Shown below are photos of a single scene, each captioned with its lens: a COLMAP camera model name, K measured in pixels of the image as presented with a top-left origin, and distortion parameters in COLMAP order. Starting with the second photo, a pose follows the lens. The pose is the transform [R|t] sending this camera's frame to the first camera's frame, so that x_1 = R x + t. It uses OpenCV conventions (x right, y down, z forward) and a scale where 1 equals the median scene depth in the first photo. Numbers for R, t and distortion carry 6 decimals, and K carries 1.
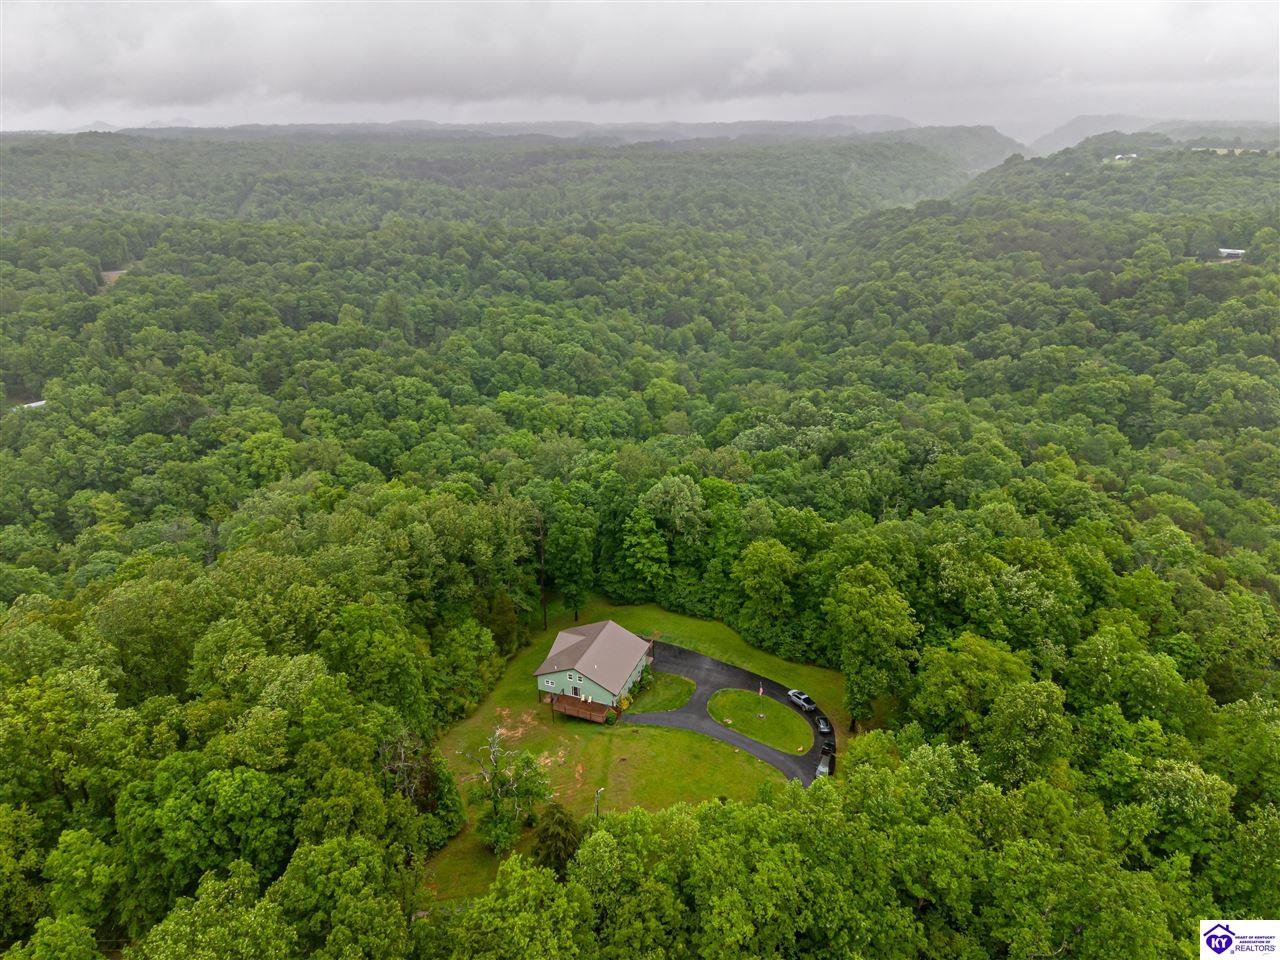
lens RADIAL K [[809.2, 0, 638.2], [0, 809.2, 485.5], [0, 0, 1]] dist [0.305077, -0.366821]
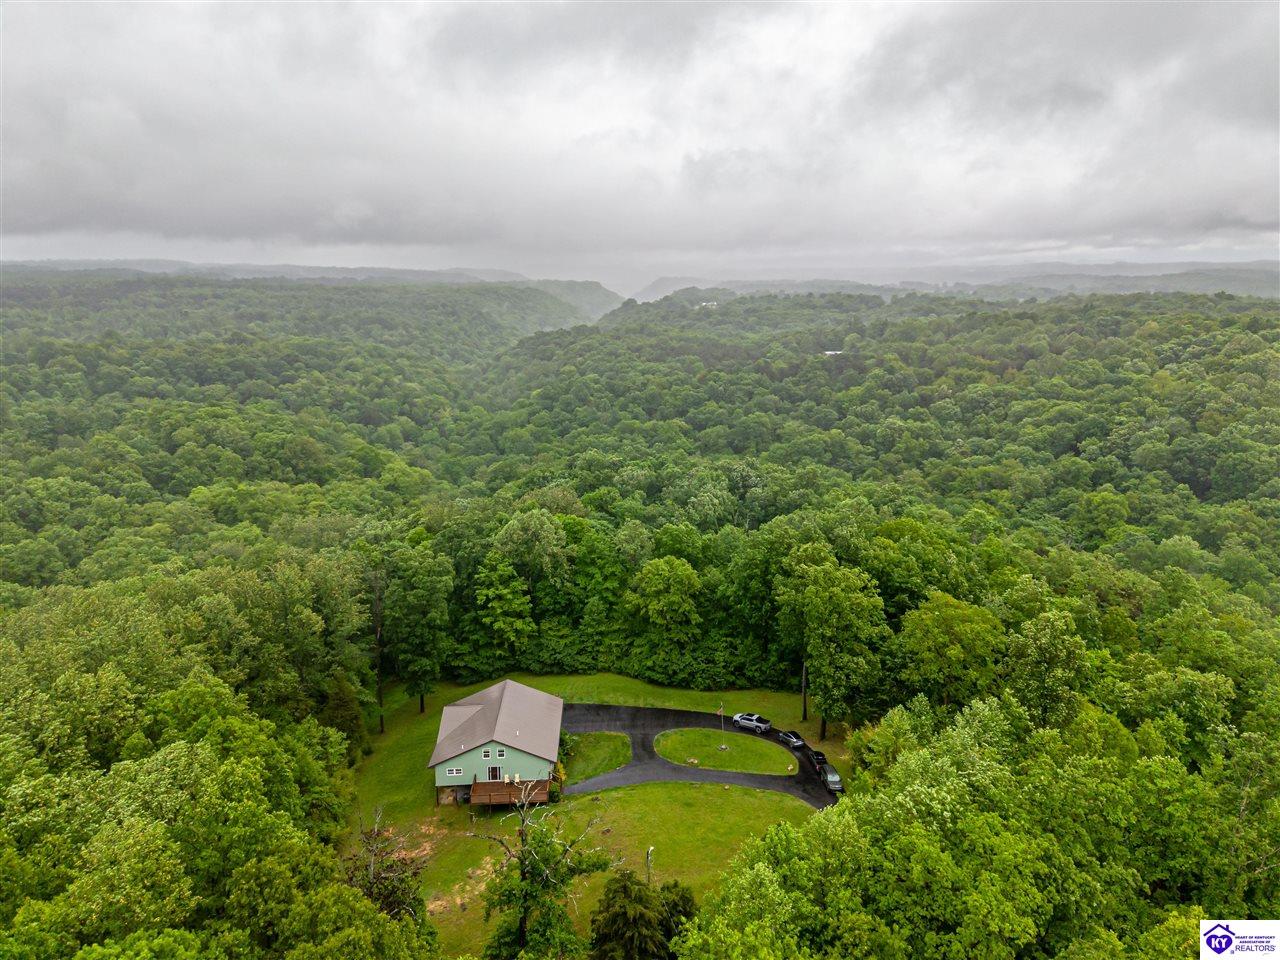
lens RADIAL K [[815.9, 0, 640.0], [0, 815.9, 480.0], [0, 0, 1]] dist [0.238718, -0.243721]
pose [[0.910018, -0.078546, 0.407061, -0.195776], [0.145441, 0.979968, -0.136053, 0.090529], [-0.388220, 0.183014, 0.903211, 0.173061]]
